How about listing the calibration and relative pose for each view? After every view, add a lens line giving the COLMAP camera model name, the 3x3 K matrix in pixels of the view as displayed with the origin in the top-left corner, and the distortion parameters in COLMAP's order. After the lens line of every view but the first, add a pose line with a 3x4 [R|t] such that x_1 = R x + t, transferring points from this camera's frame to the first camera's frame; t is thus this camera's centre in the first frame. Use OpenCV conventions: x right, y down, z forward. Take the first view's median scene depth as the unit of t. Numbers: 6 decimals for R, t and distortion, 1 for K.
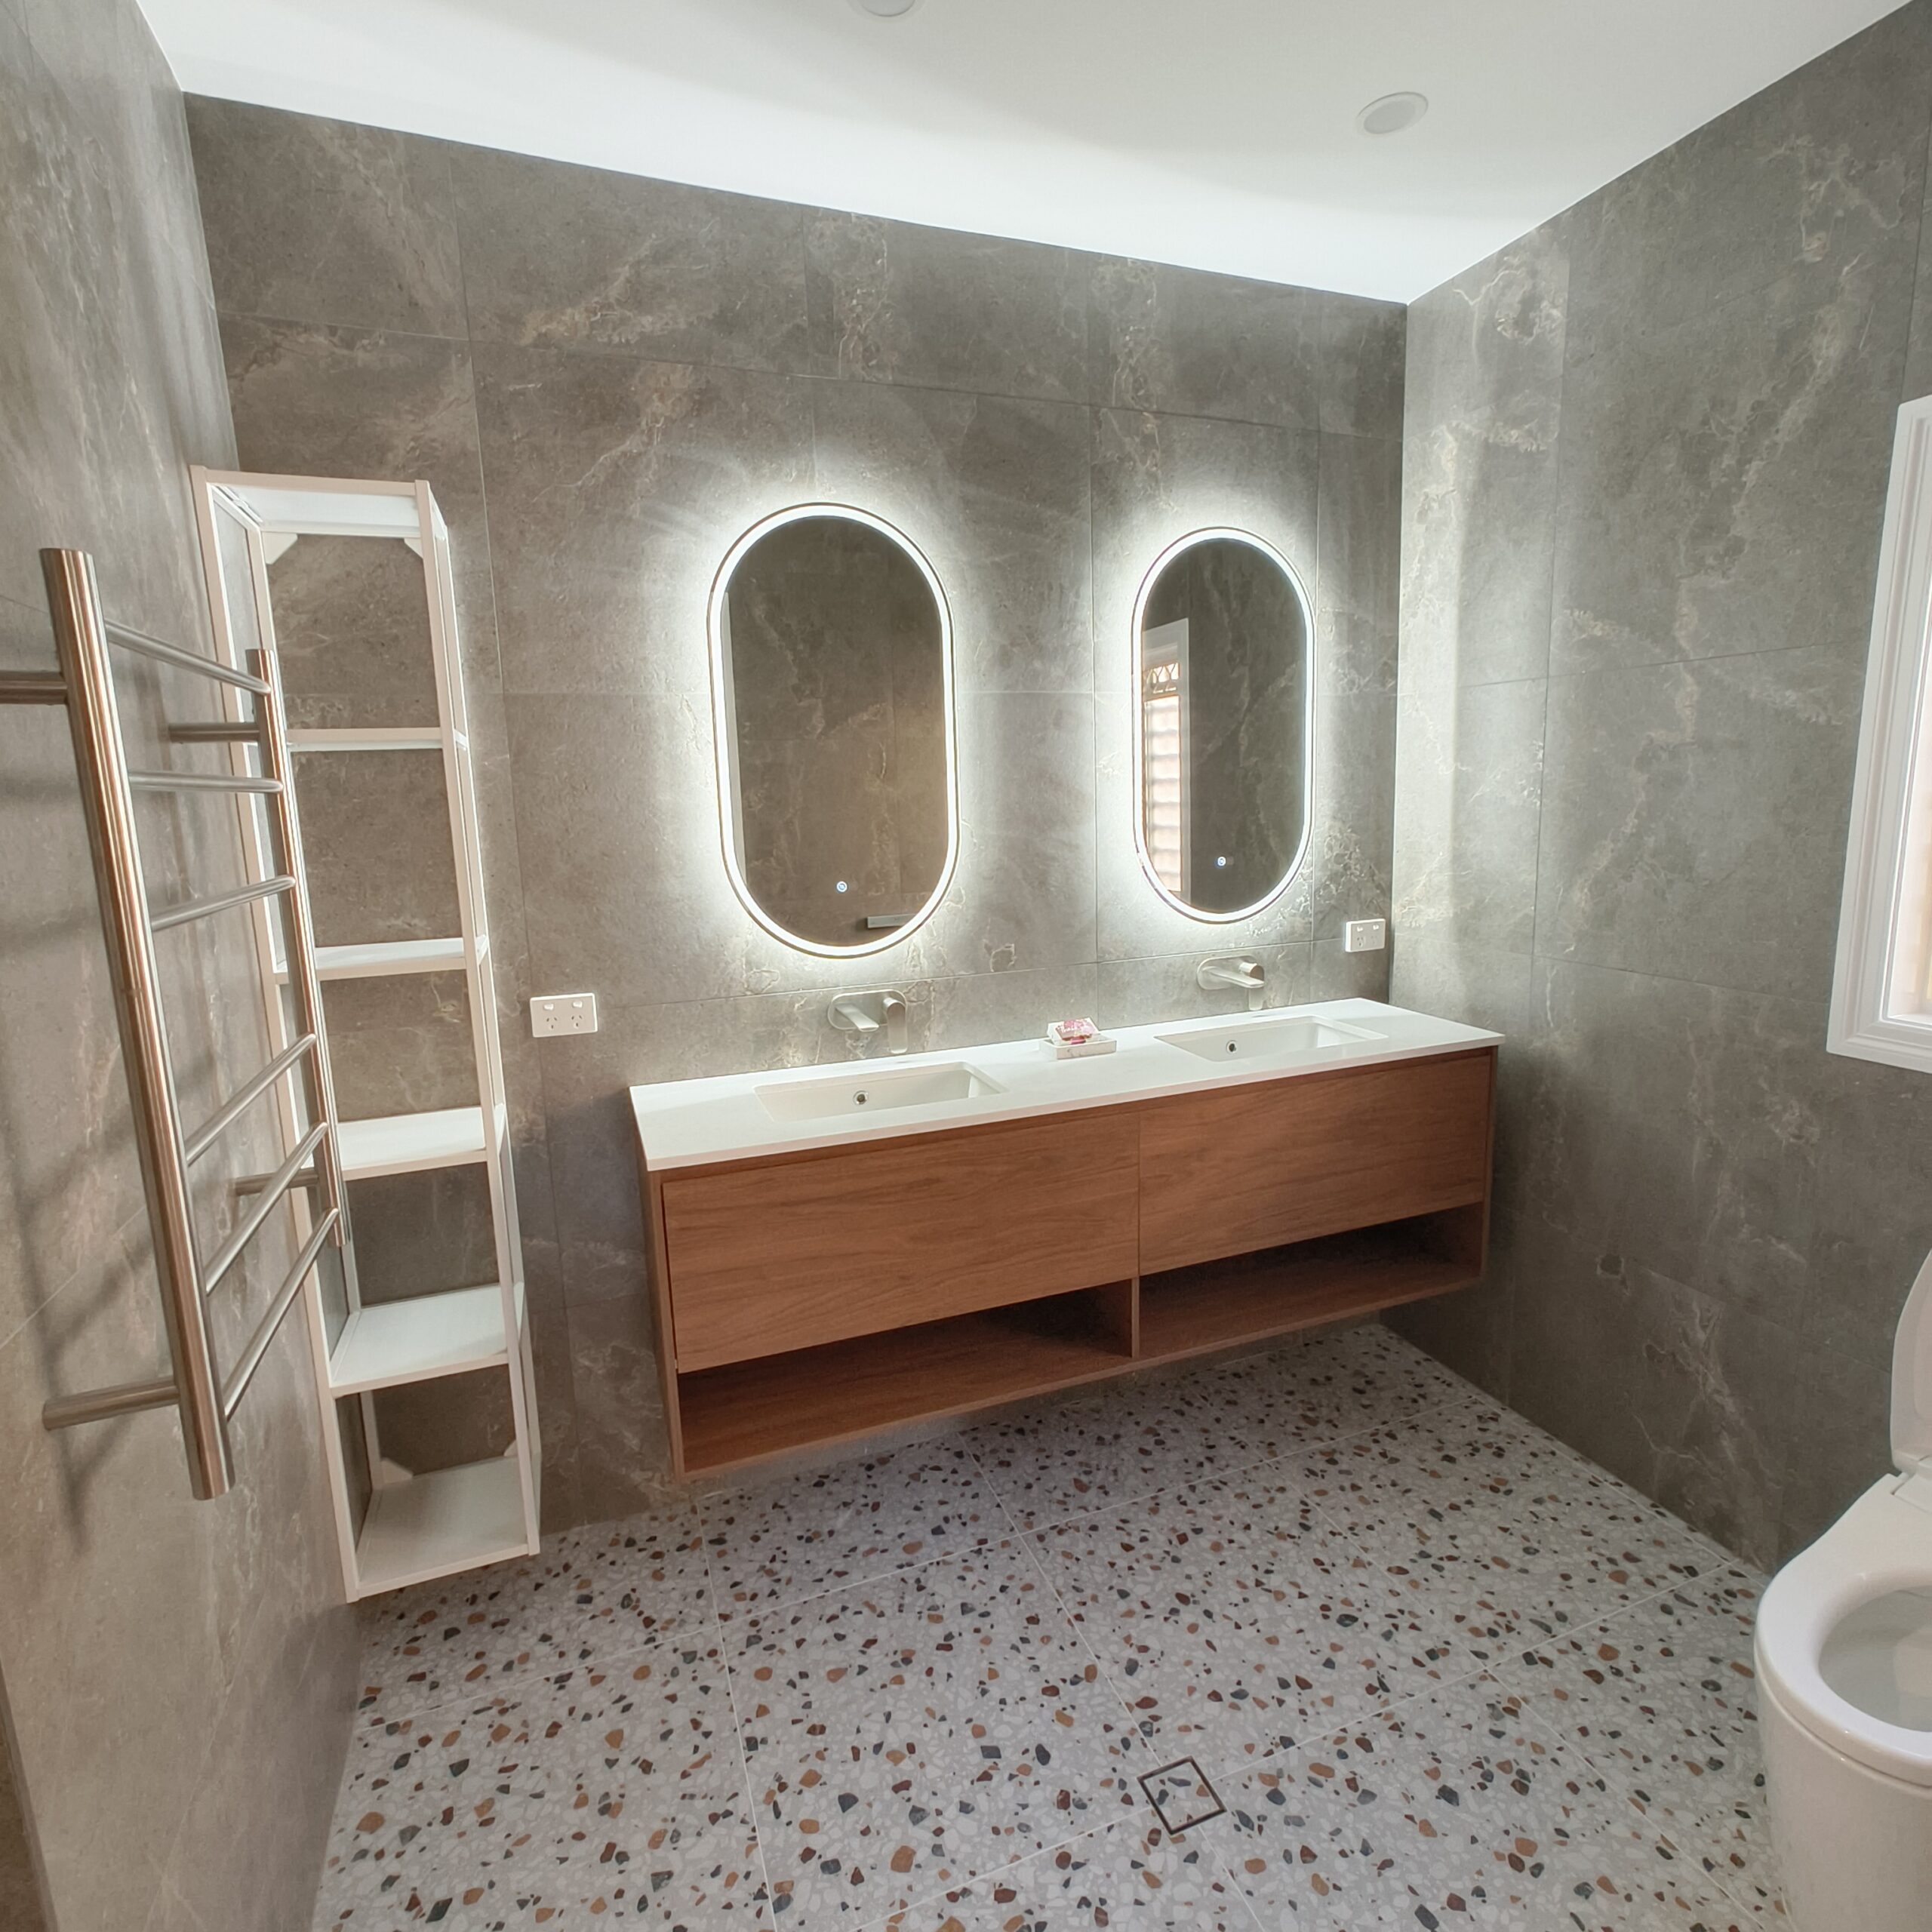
lens RADIAL K [[1038.0, 0, 966.0], [0, 1038.0, 966.0], [0, 0, 1]] dist [-0.051220, 0.000359]
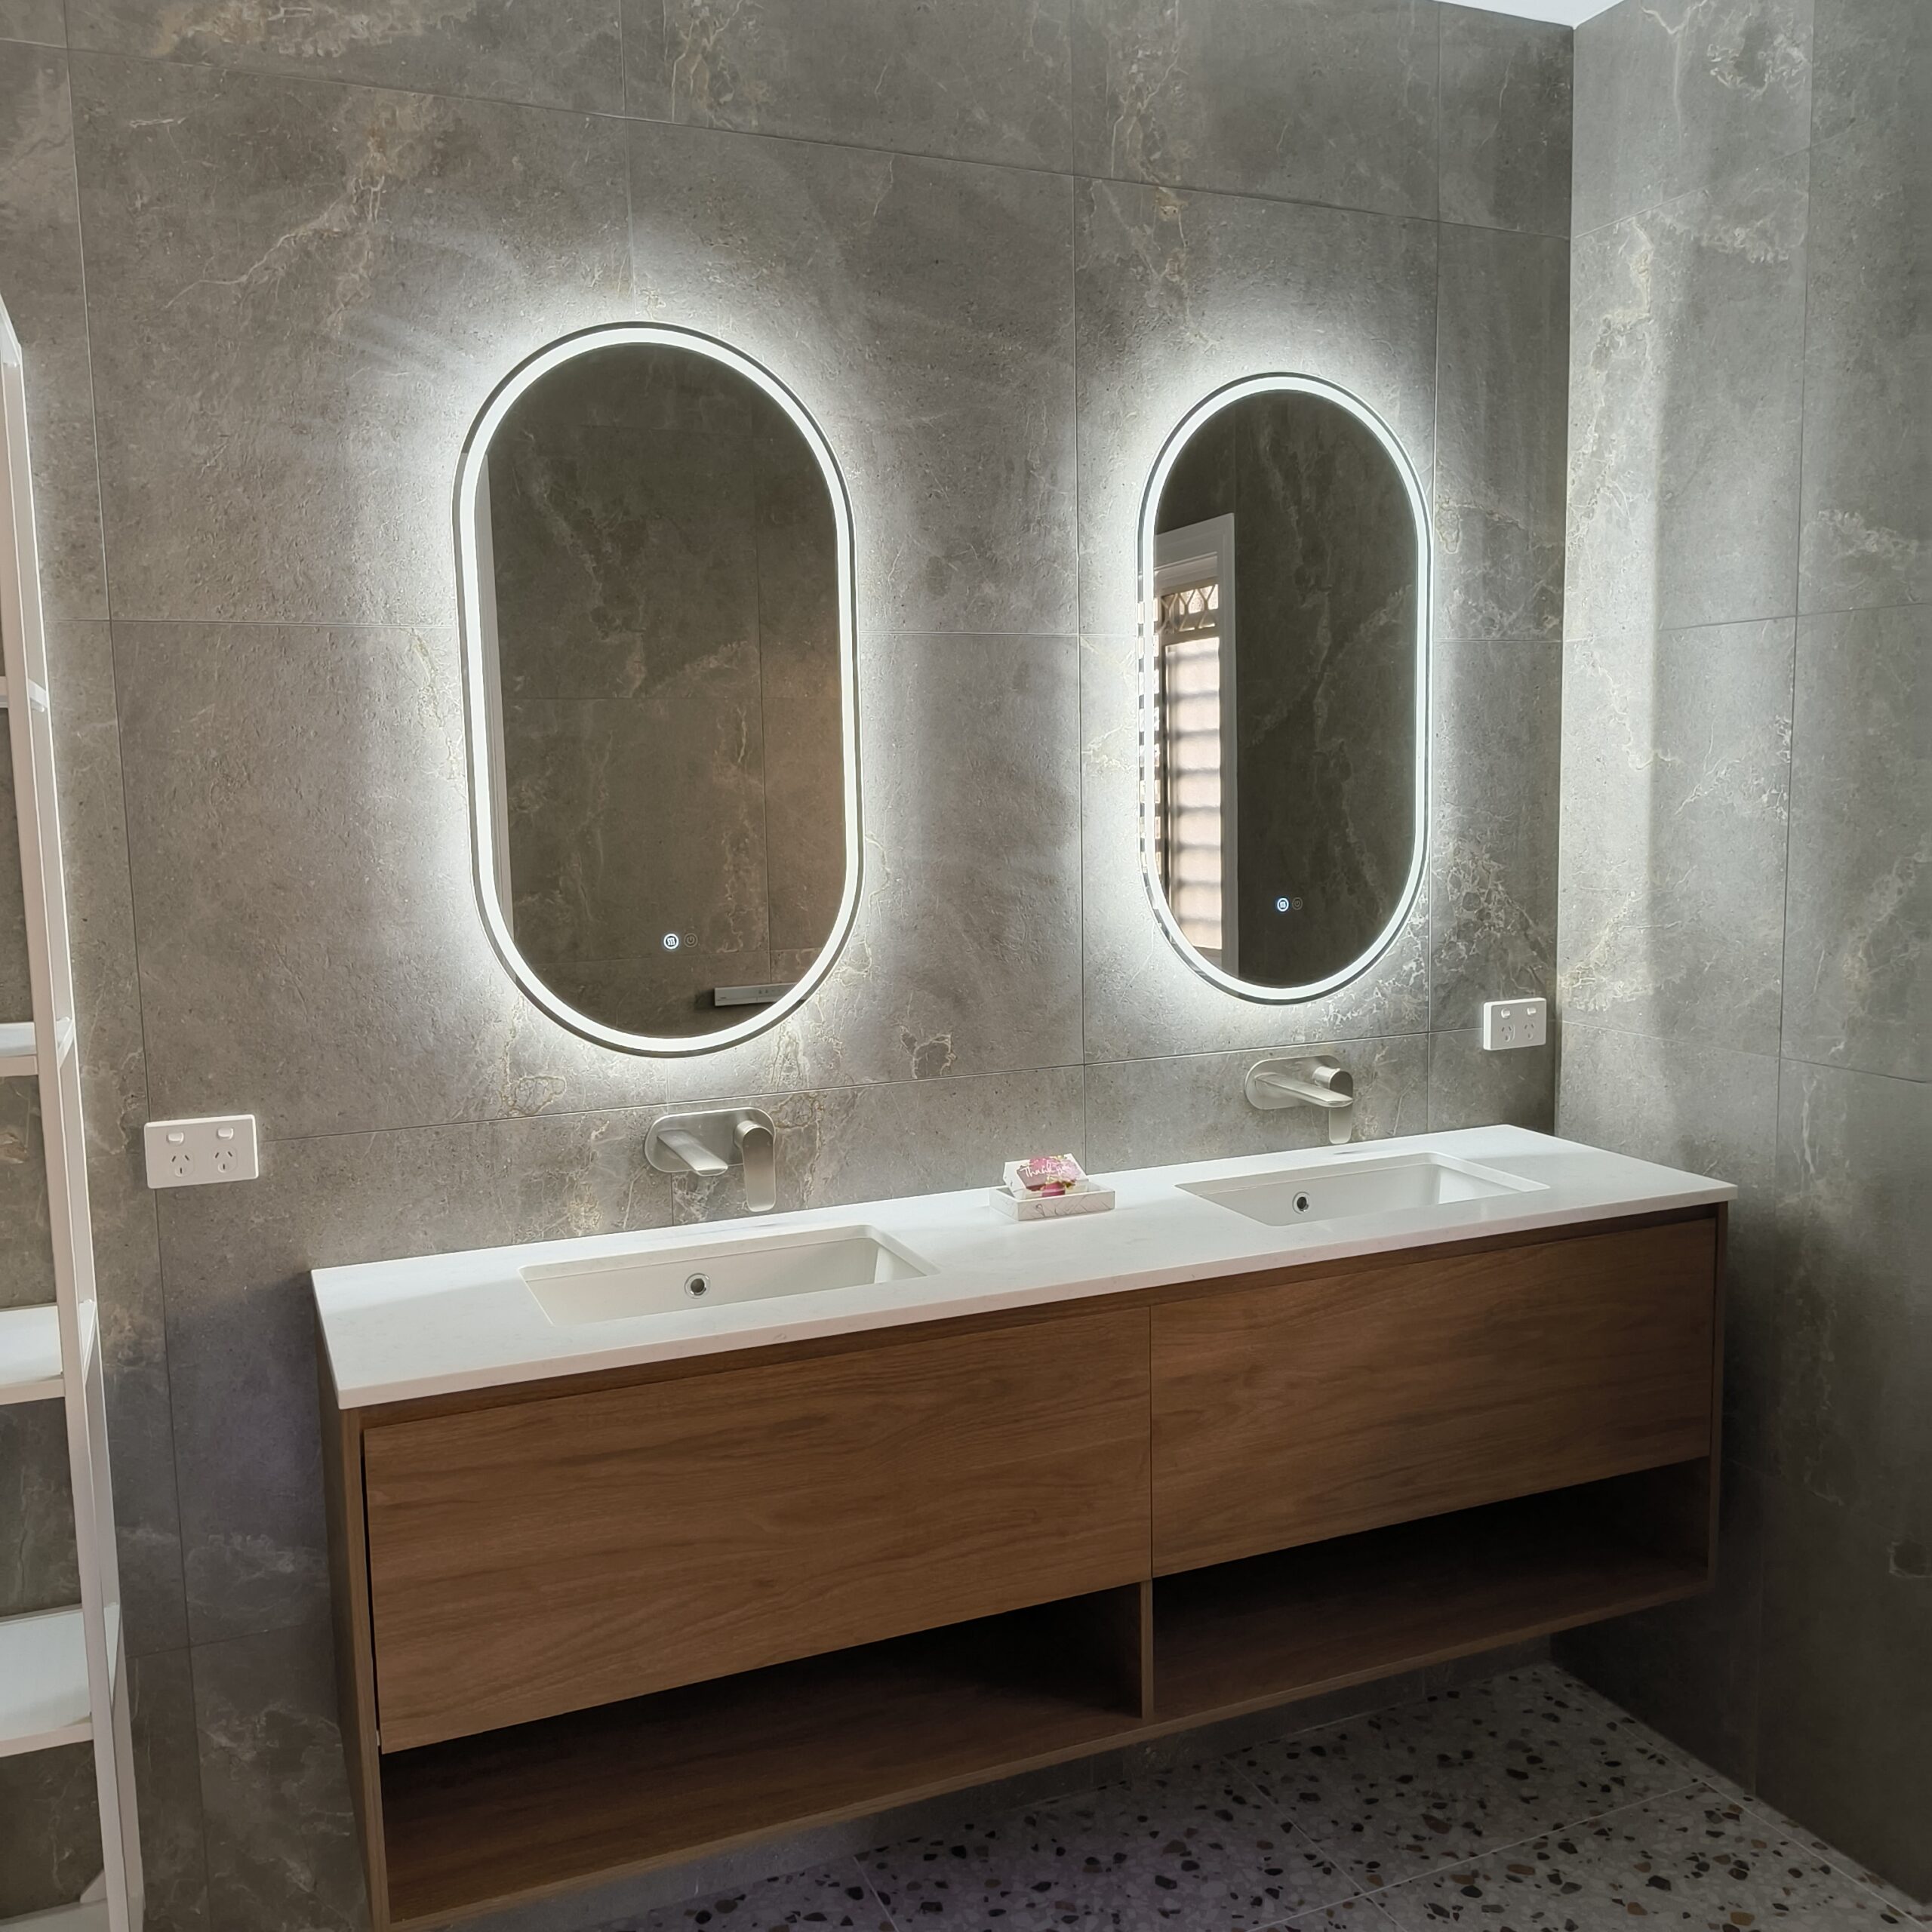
lens RADIAL K [[1752.3, 0, 963.7], [0, 1752.3, 984.2], [0, 0, 1]] dist [0.076208, -0.168263]
pose [[0.998981, 0.005442, 0.044812, 0.007616], [-0.003284, 0.998838, -0.048072, -0.001197], [-0.045022, 0.047876, 0.997838, -0.054938]]
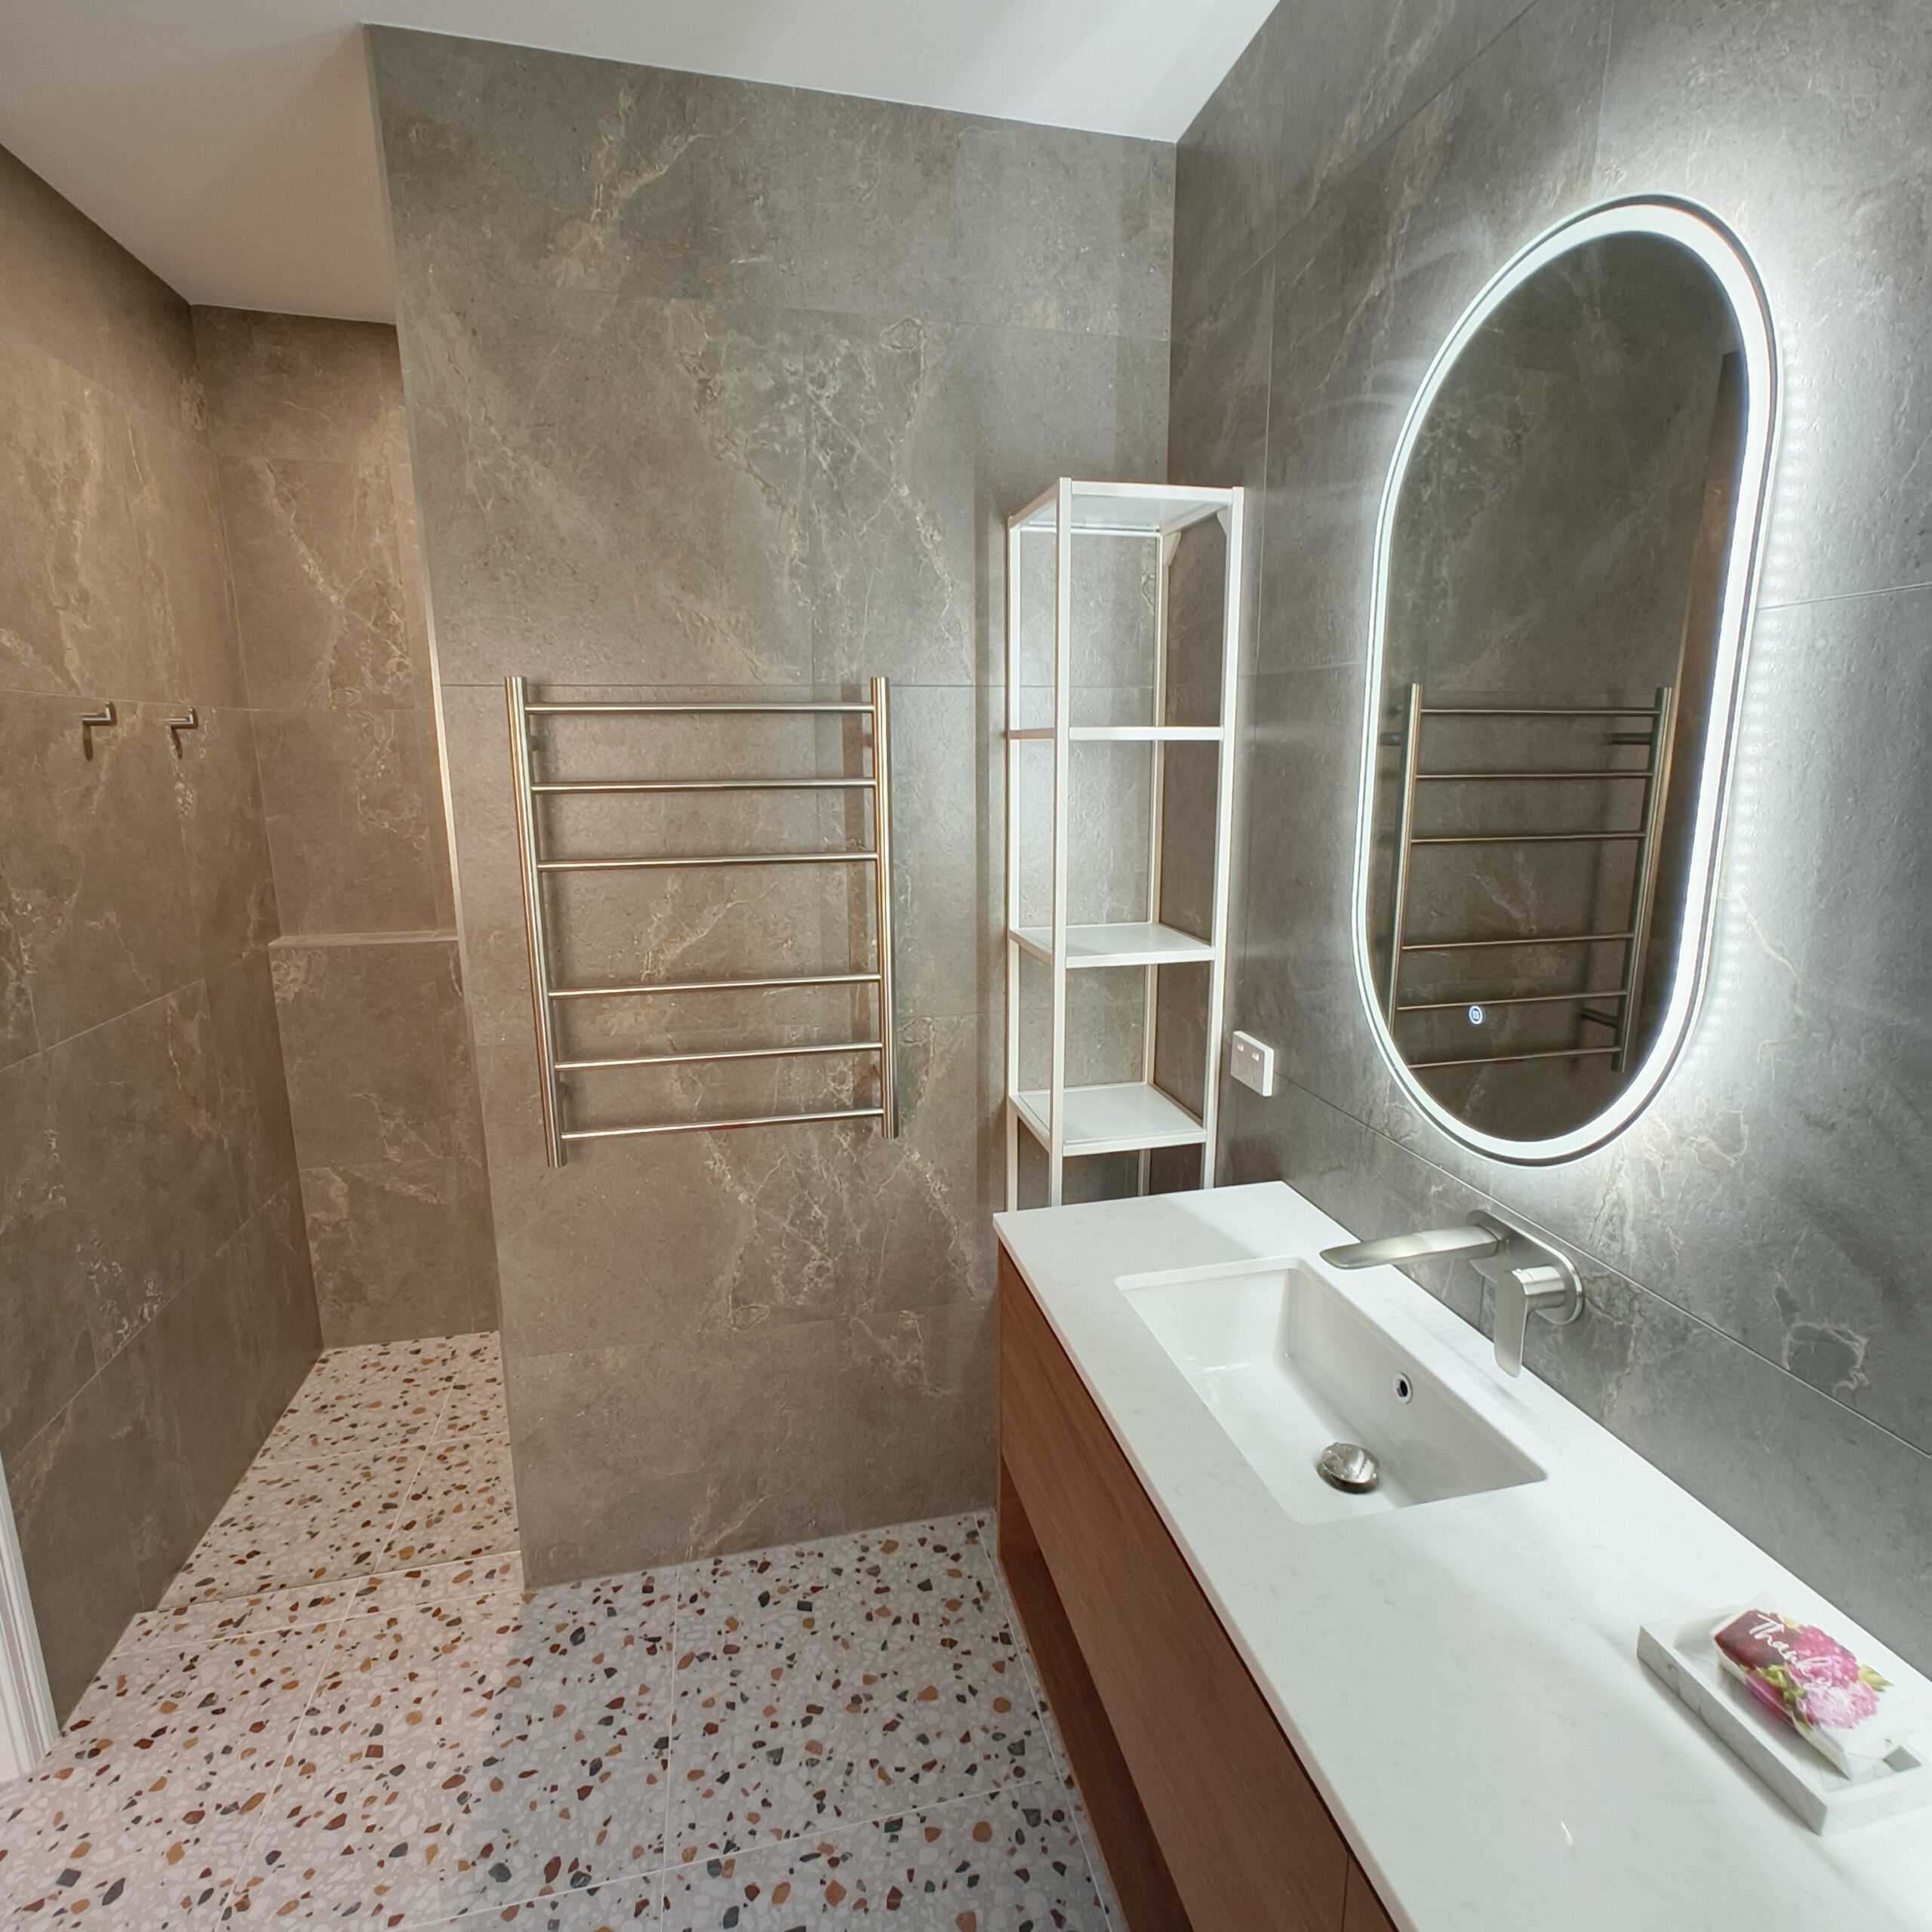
lens RADIAL K [[1048.3, 0, 970.0], [0, 1048.3, 960.9], [0, 0, 1]] dist [0.002996, 0.003078]
pose [[-0.146094, 0.222508, -0.963922, 0.451601], [-0.154314, 0.957324, 0.244373, -0.205537], [0.977161, 0.184448, -0.105524, 0.854363]]
